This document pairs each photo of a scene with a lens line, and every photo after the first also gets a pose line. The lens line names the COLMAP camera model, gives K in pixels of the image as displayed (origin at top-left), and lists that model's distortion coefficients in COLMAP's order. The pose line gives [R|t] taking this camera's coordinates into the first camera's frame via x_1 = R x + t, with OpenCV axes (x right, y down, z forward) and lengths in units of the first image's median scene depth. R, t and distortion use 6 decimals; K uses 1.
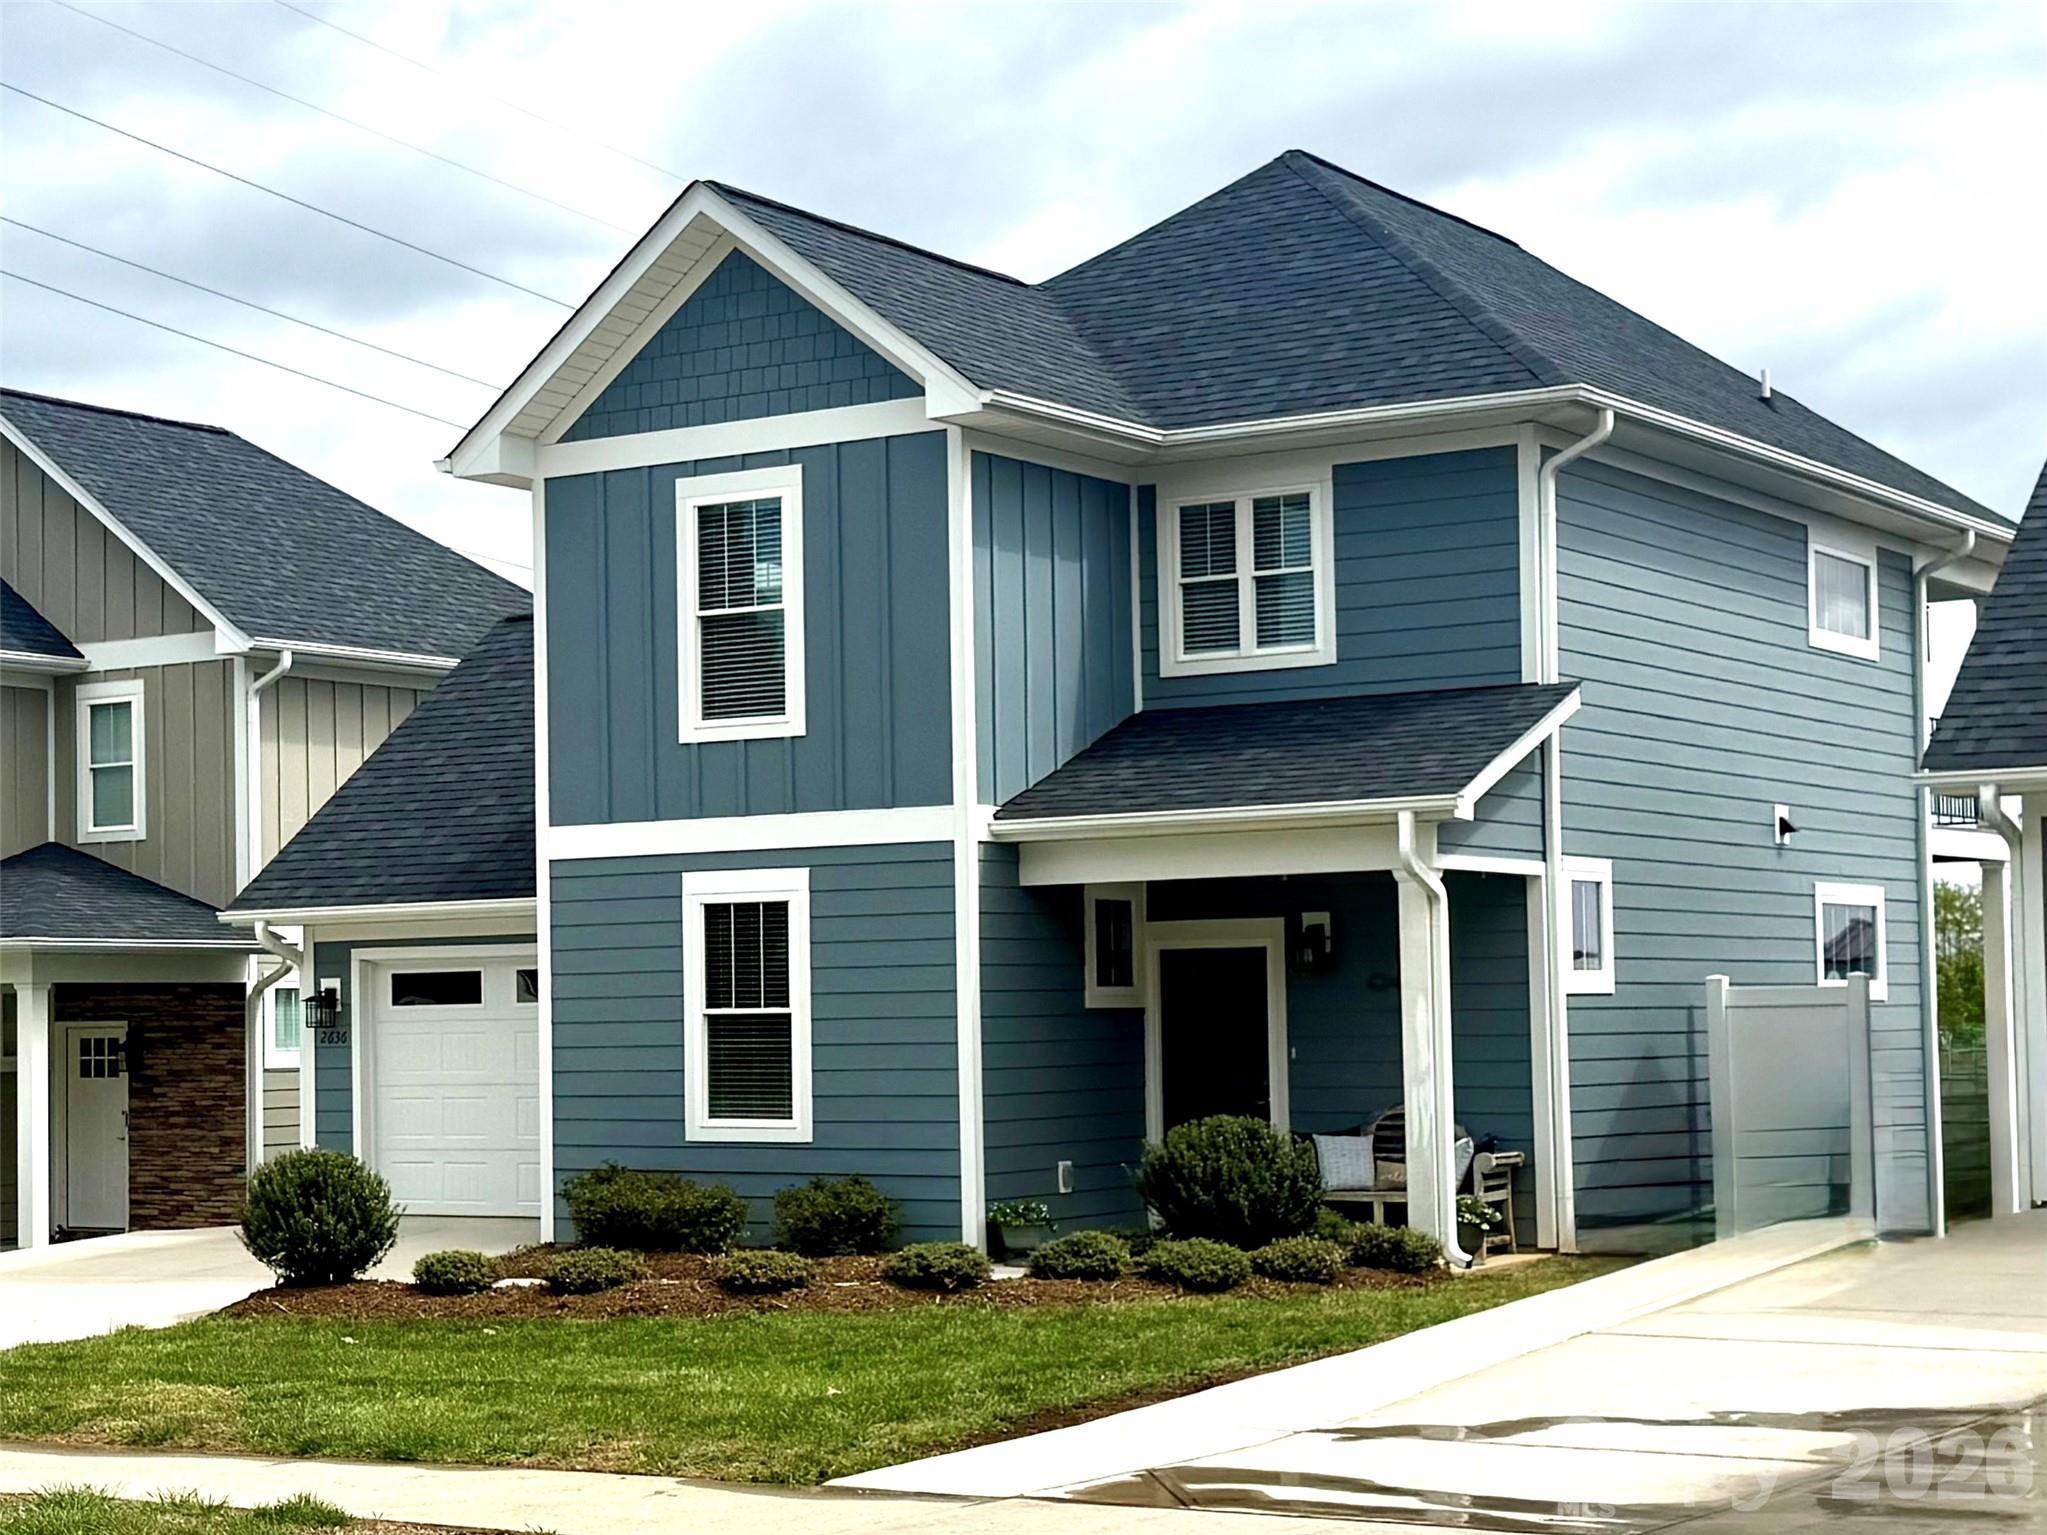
lens RADIAL K [[3739.2, 0, 1023.5], [0, 3739.2, 767.5], [0, 0, 1]] dist [-0.052983, -0.246201]
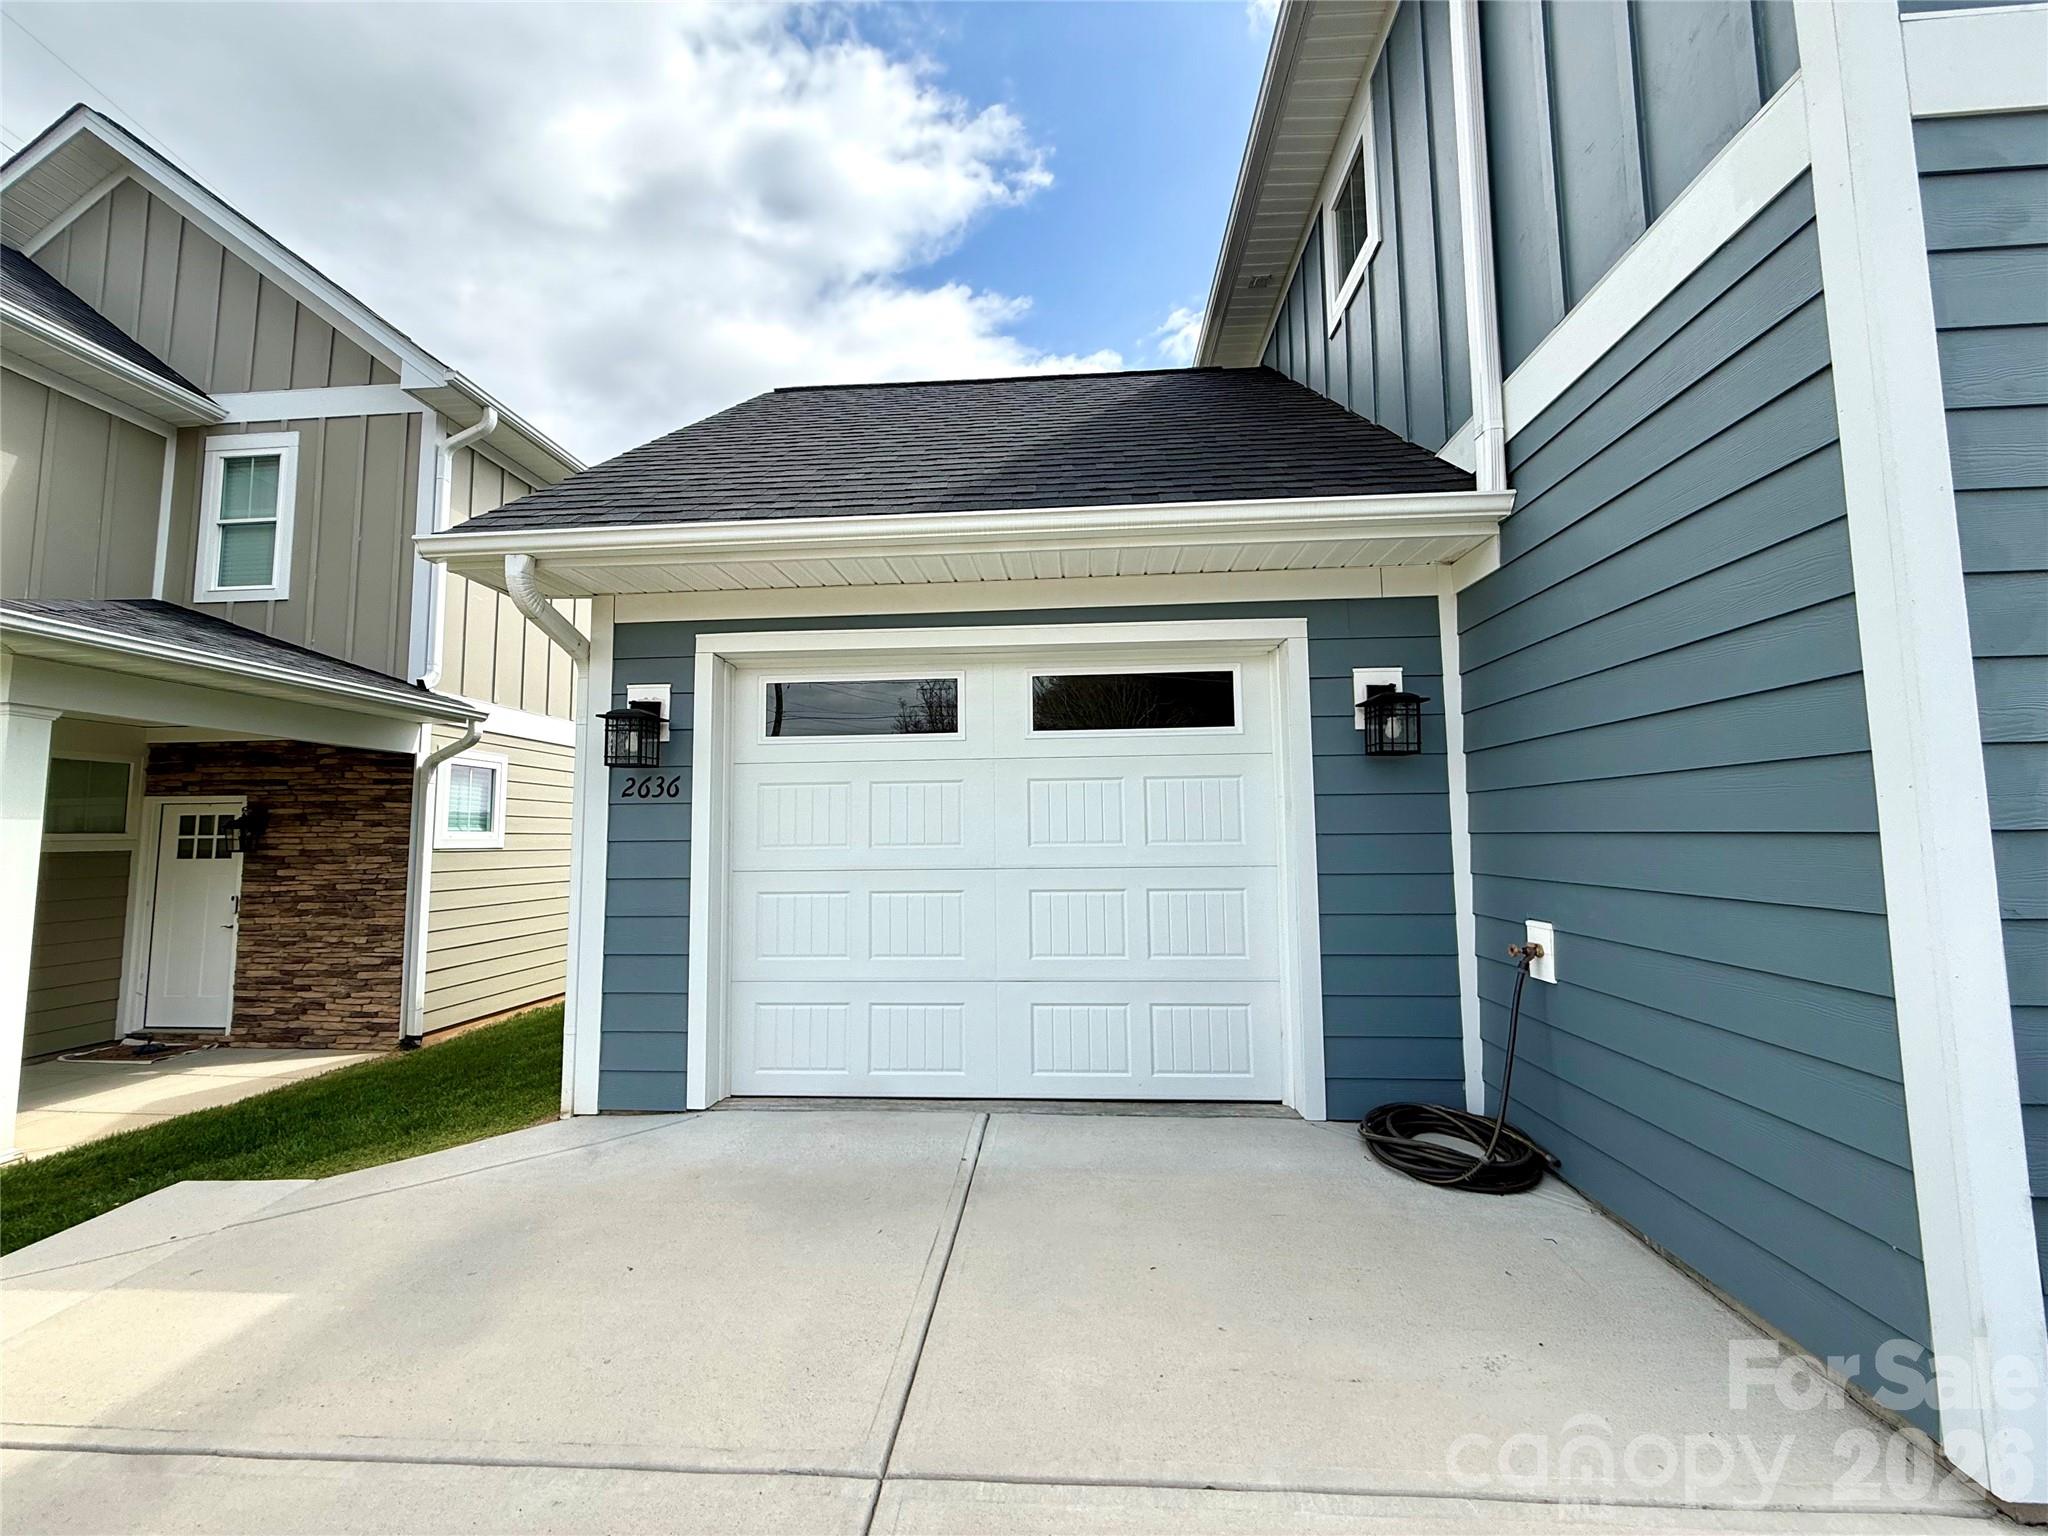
lens RADIAL K [[814.8, 0, 1024.0], [0, 814.8, 768.0], [0, 0, 1]] dist [-0.010495, -0.000053]
pose [[0.886523, 0.050667, 0.459902, -0.166001], [-0.037393, 0.998580, -0.037932, 0.062428], [-0.461171, 0.016431, 0.887159, 0.748157]]
